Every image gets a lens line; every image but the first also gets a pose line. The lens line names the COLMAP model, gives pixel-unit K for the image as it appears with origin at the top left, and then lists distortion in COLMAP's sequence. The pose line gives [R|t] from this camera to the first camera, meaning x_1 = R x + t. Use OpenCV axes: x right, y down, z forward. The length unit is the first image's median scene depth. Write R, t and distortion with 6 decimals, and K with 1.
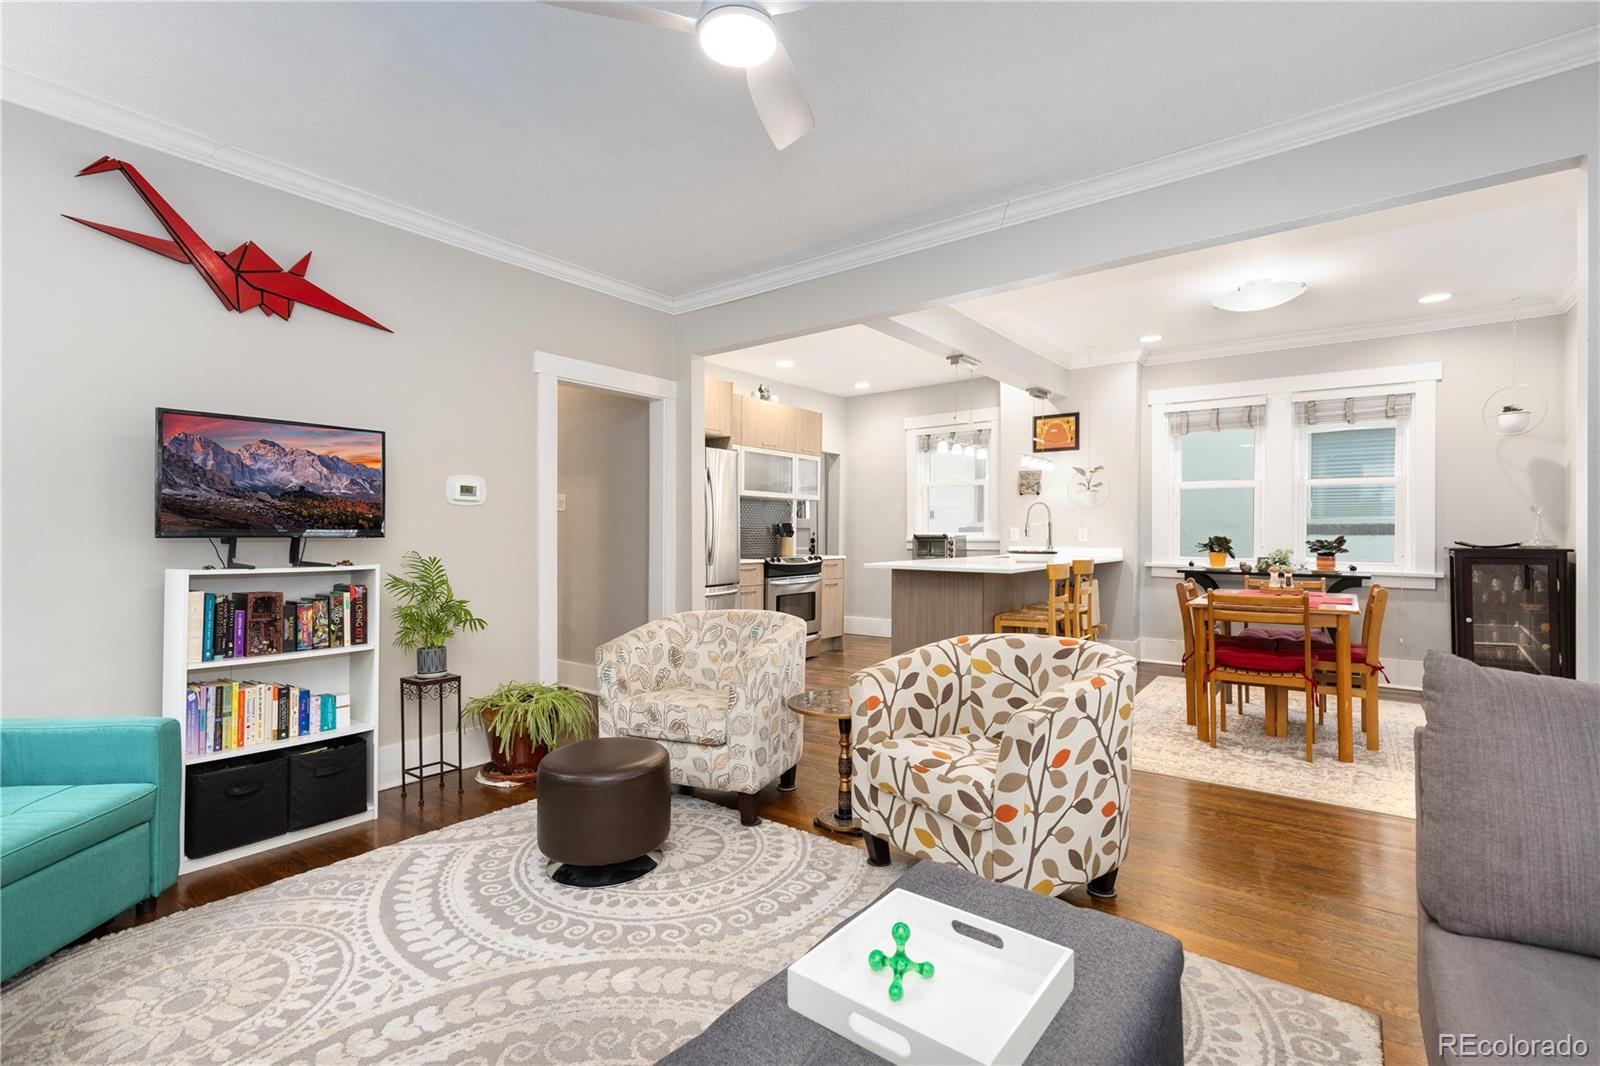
lens RADIAL K [[727.8, 0, 790.9], [0, 727.8, 530.9], [0, 0, 1]] dist [0.012232, -0.002361]
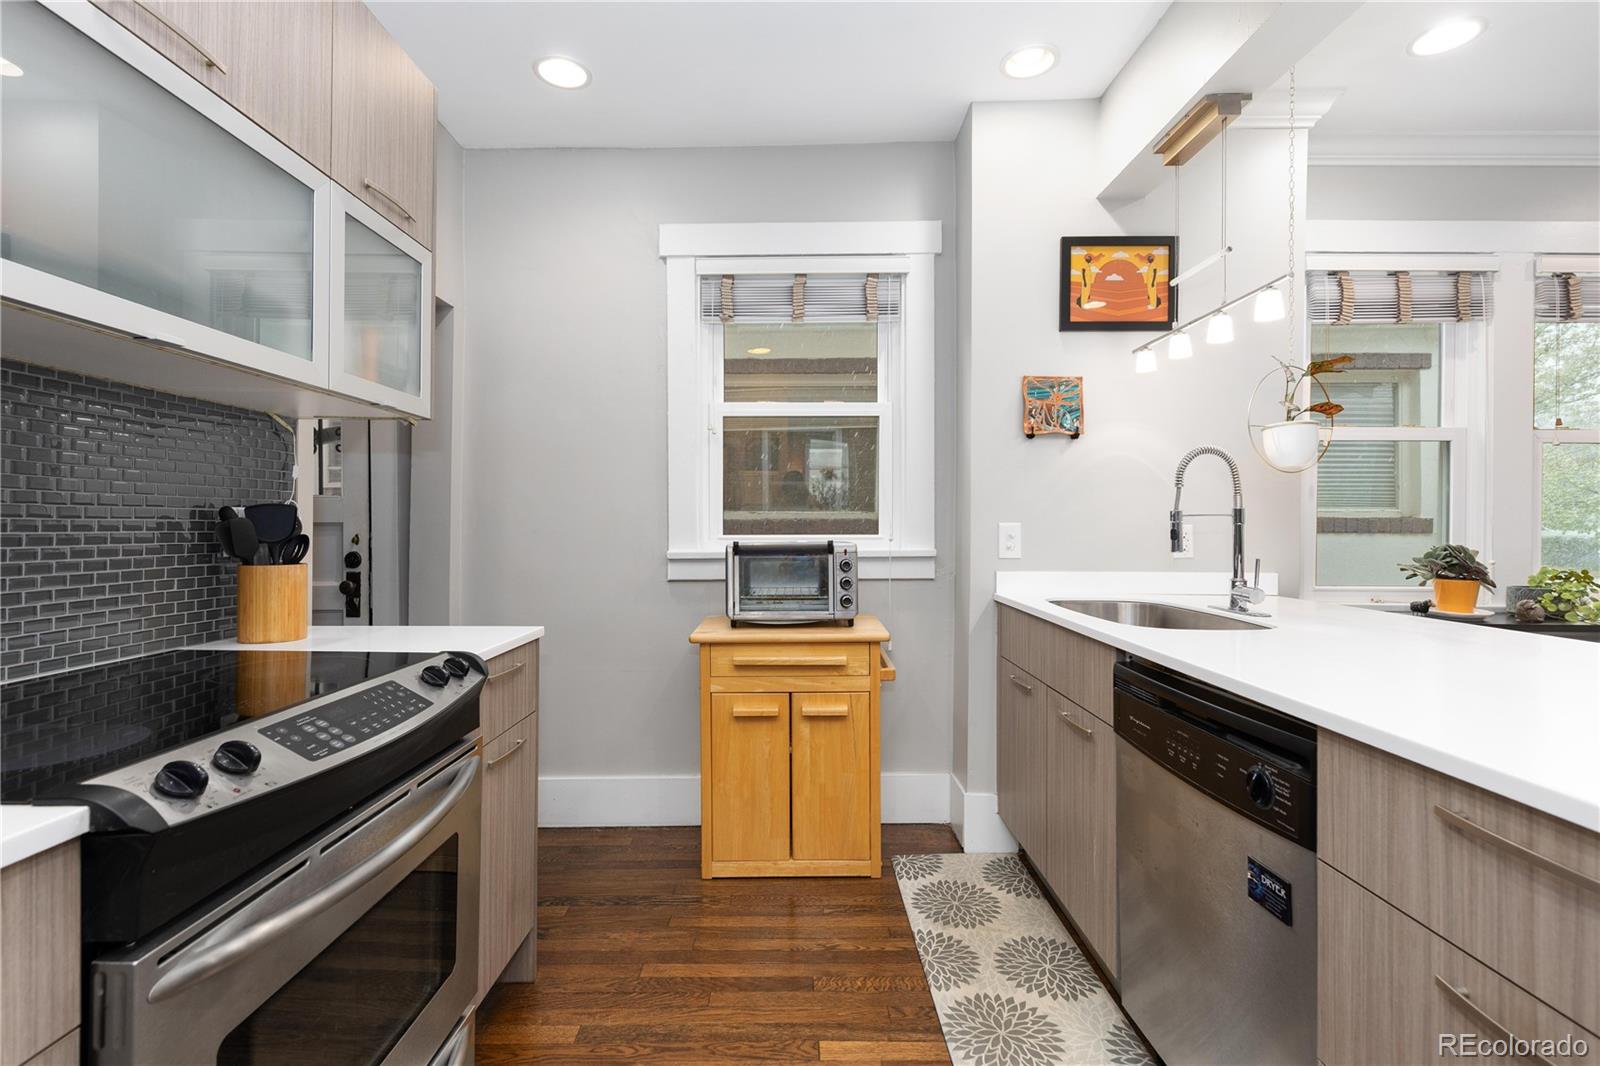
lens RADIAL K [[727.8, 0, 793.2], [0, 727.8, 521.3], [0, 0, 1]] dist [0.012232, -0.002361]
pose [[0.793841, 0.000610, 0.608124, -0.020429], [-0.000472, 1.000000, -0.000388, -0.006445], [-0.608125, 0.000021, 0.793842, 0.924231]]
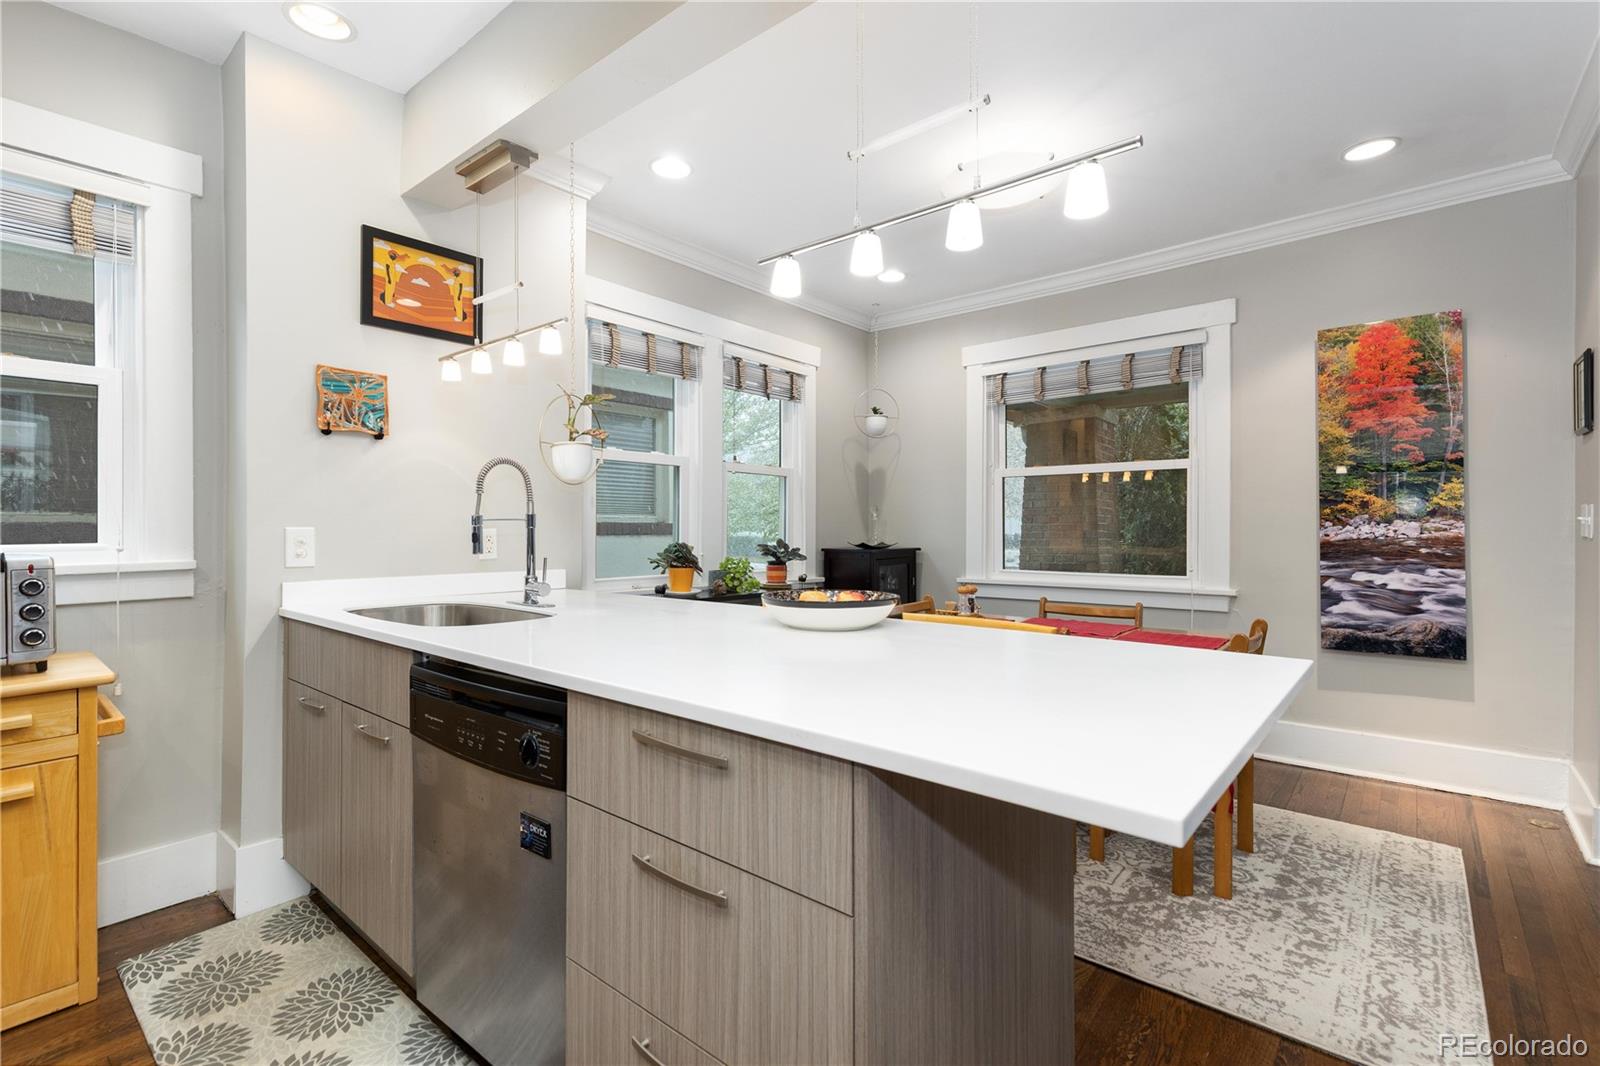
lens RADIAL K [[727.8, 0, 792.4], [0, 727.8, 526.5], [0, 0, 1]] dist [0.012232, -0.002361]
pose [[0.054019, -0.000583, 0.998540, -0.027651], [0.000841, 1.000000, 0.000538, -0.006100], [-0.998540, 0.000811, 0.054019, 0.907643]]
